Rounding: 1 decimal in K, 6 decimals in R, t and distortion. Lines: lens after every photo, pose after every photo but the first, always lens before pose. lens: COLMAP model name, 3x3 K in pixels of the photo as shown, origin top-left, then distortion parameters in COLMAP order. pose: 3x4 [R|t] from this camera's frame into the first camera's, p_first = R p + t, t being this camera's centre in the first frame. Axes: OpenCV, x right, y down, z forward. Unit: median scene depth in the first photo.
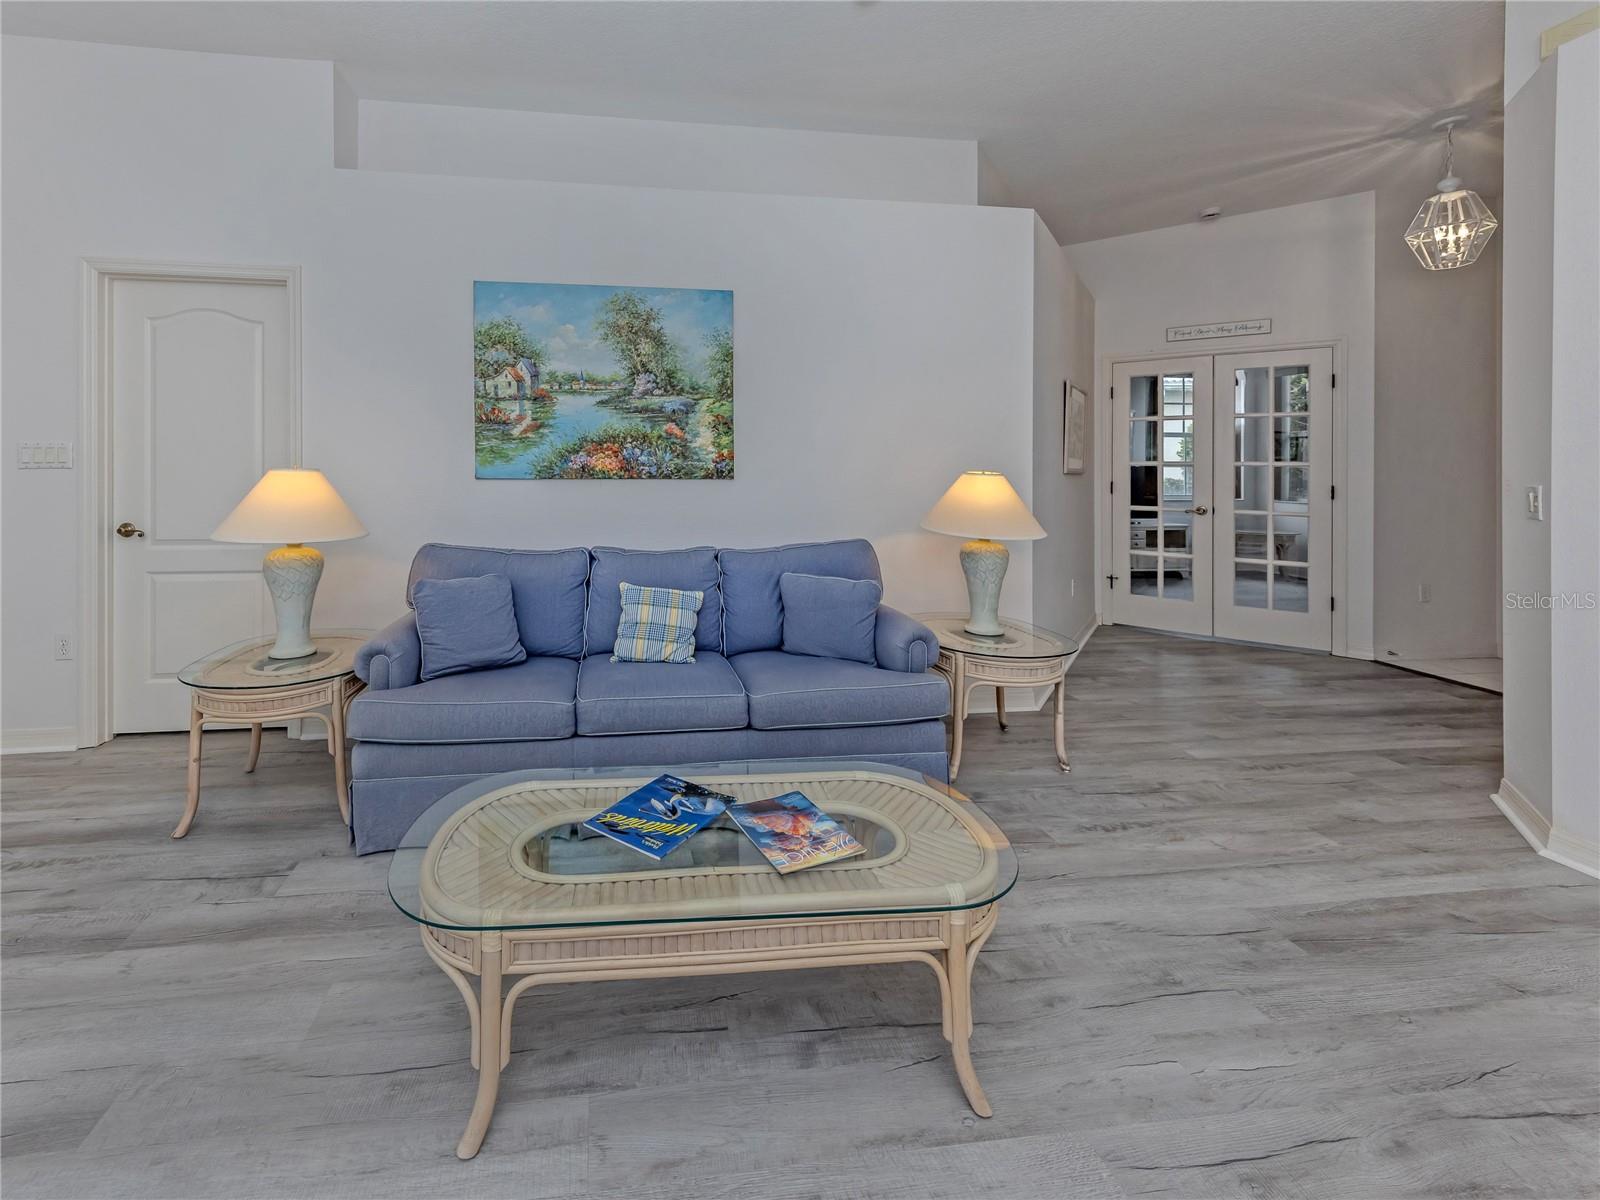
lens RADIAL K [[660.5, 0, 719.6], [0, 660.5, 458.8], [0, 0, 1]] dist [0.008469, -0.000918]
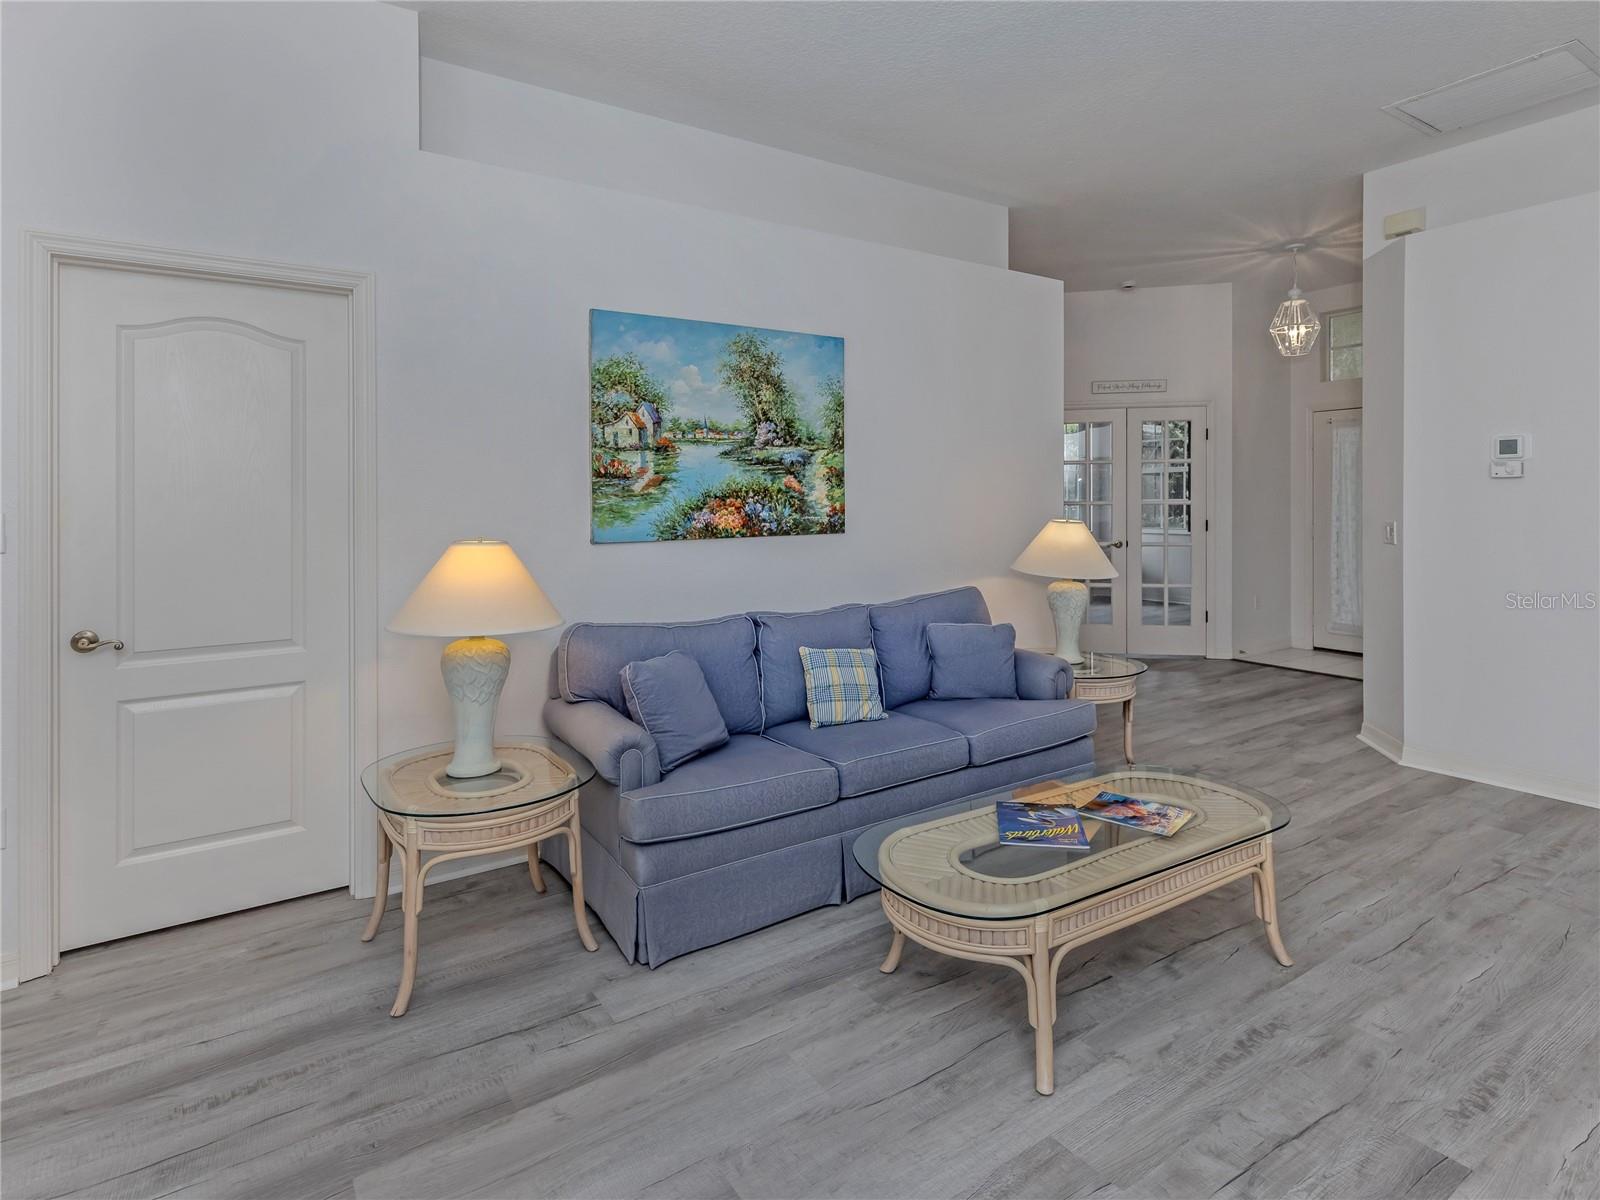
lens RADIAL K [[864.7, 0, 800.3], [0, 864.7, 489.1], [0, 0, 1]] dist [0.008312, 0.002321]
pose [[0.889672, -0.010922, 0.456470, -0.633375], [0.010209, 0.999940, 0.004028, -0.040701], [-0.456486, 0.001076, 0.889730, -0.100012]]
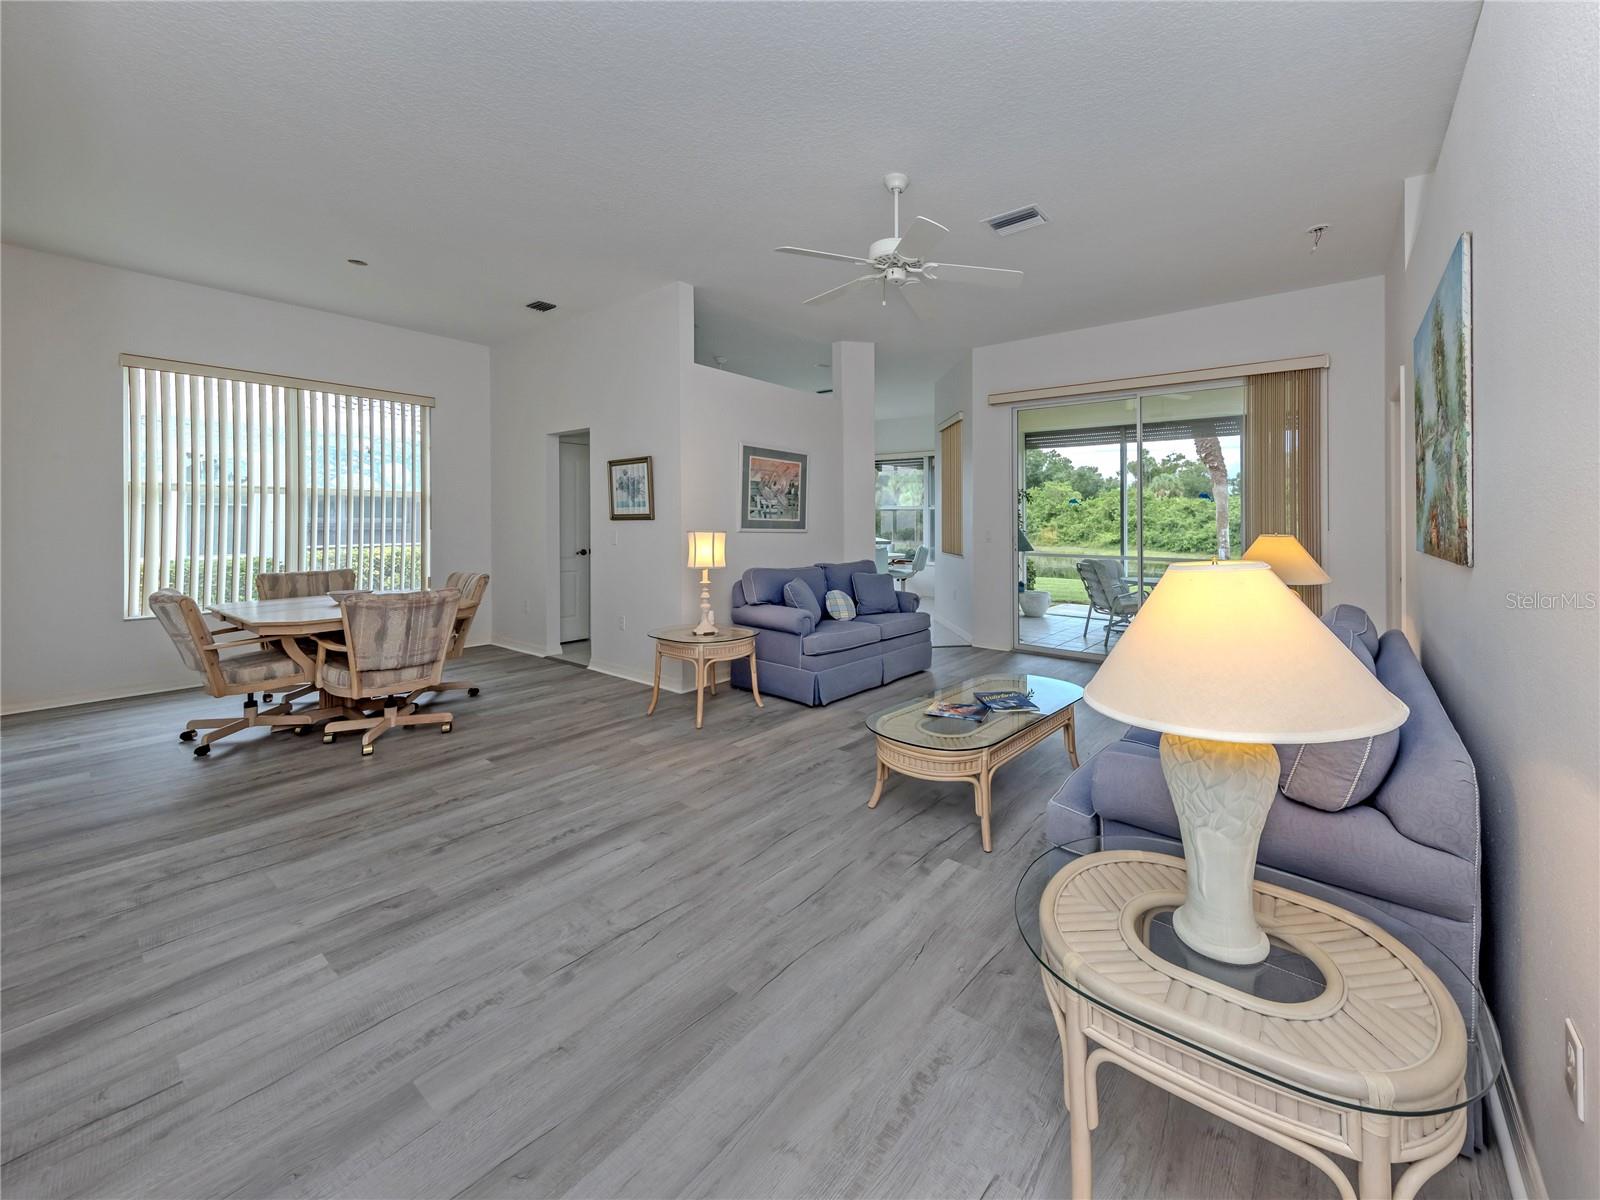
lens RADIAL K [[599.2, 0, 891.7], [0, 599.2, 500.2], [0, 0, 1]] dist [0.000700, 0.000422]
pose [[-0.671909, -0.033279, -0.739886, 0.750057], [-0.008396, 0.999268, -0.037321, -0.001952], [0.740586, -0.018864, -0.671697, 1.006220]]
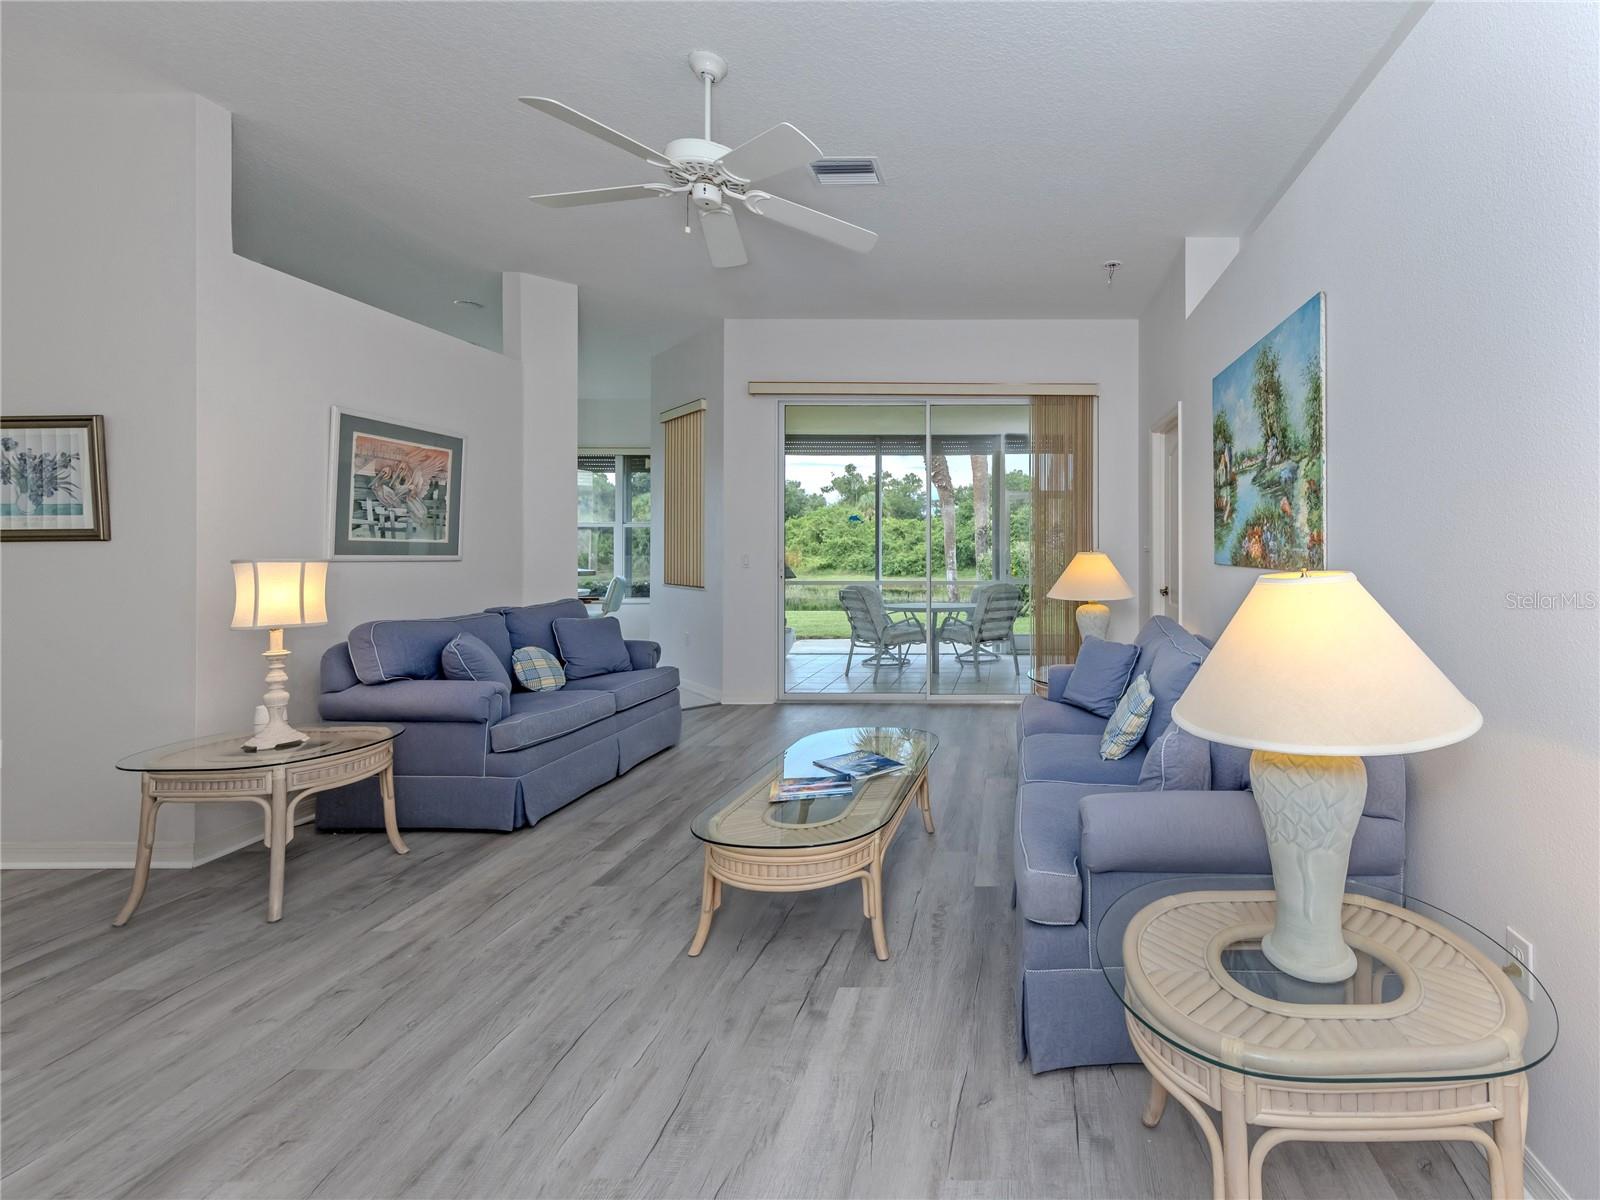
lens RADIAL K [[696.9, 0, 994.1], [0, 696.9, 518.8], [0, 0, 1]] dist [0.008224, -0.002088]
pose [[-0.128665, -0.040979, -0.990841, 0.781655], [-0.000781, 0.999150, -0.041221, 0.004498], [0.991688, -0.004530, -0.128588, 0.787077]]
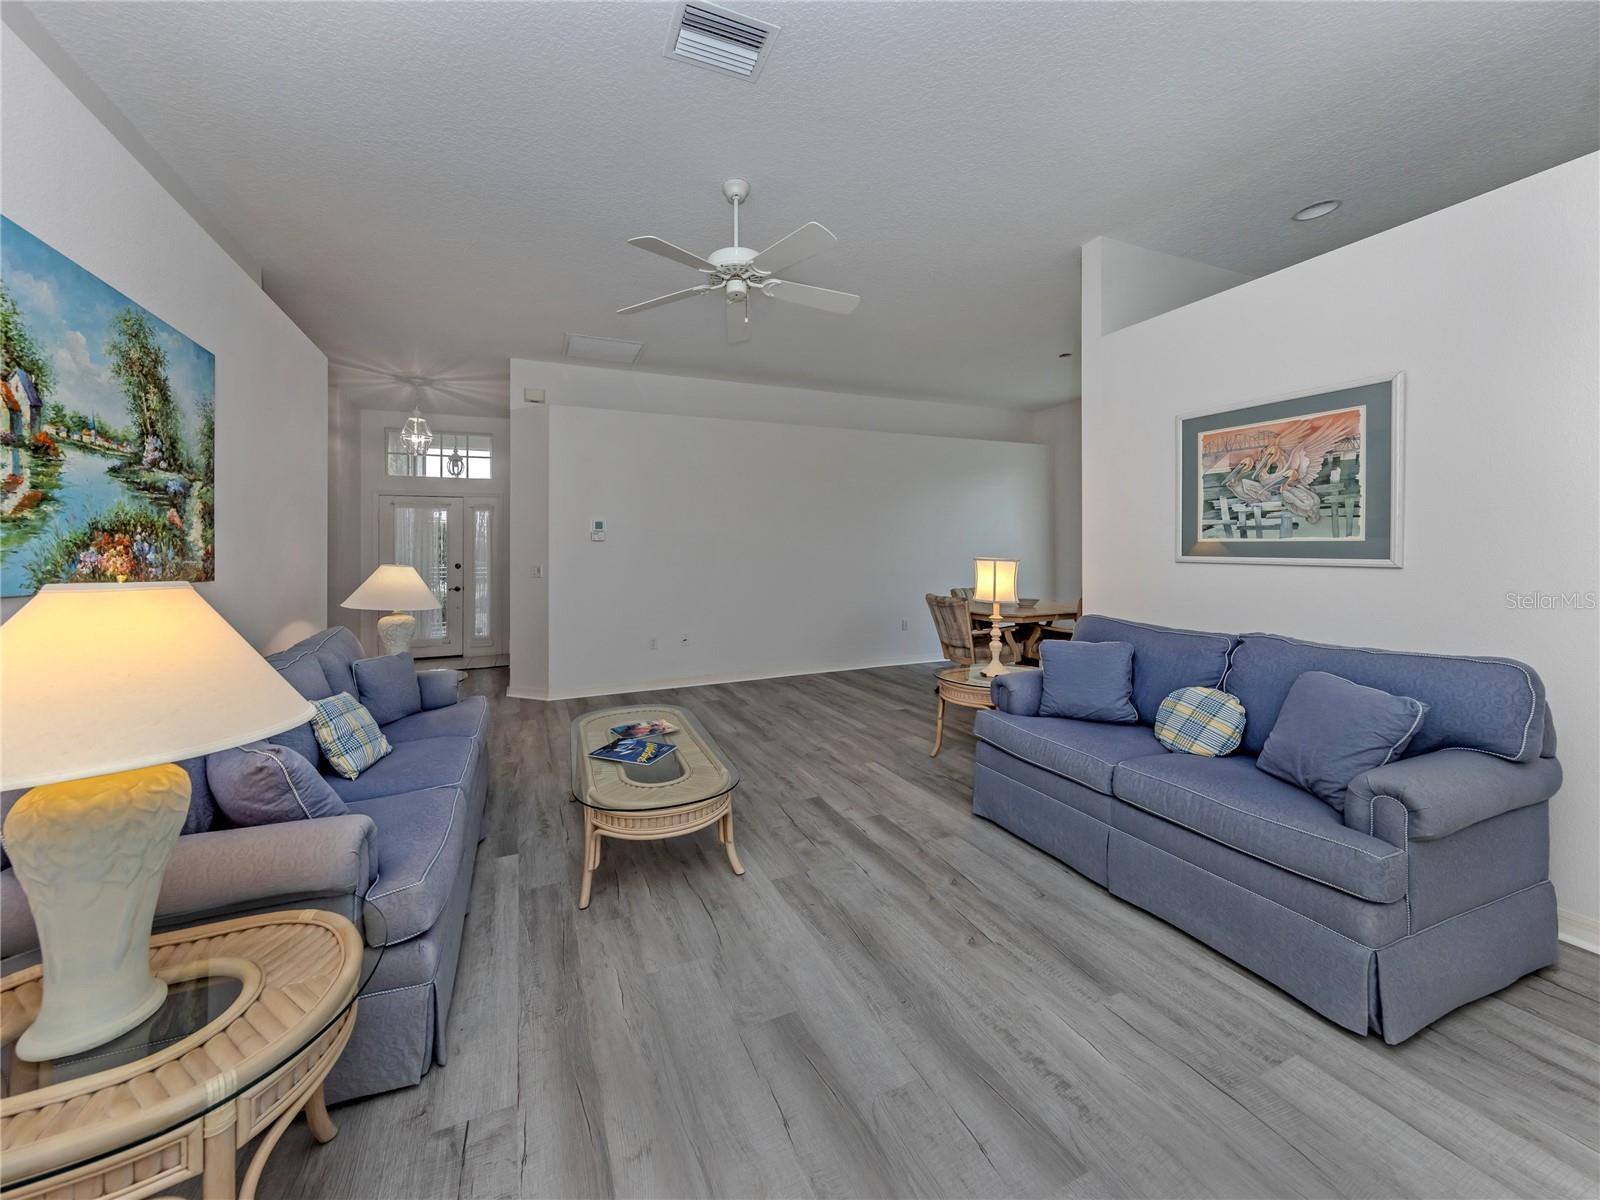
lens RADIAL K [[599.2, 0, 764.3], [0, 599.2, 547.5], [0, 0, 1]] dist [0.000700, 0.000422]
pose [[-0.276148, 0.008853, 0.961074, -0.923654], [0.010923, 0.999922, -0.006072, 0.000864], [-0.961053, 0.008821, -0.276223, 0.558977]]
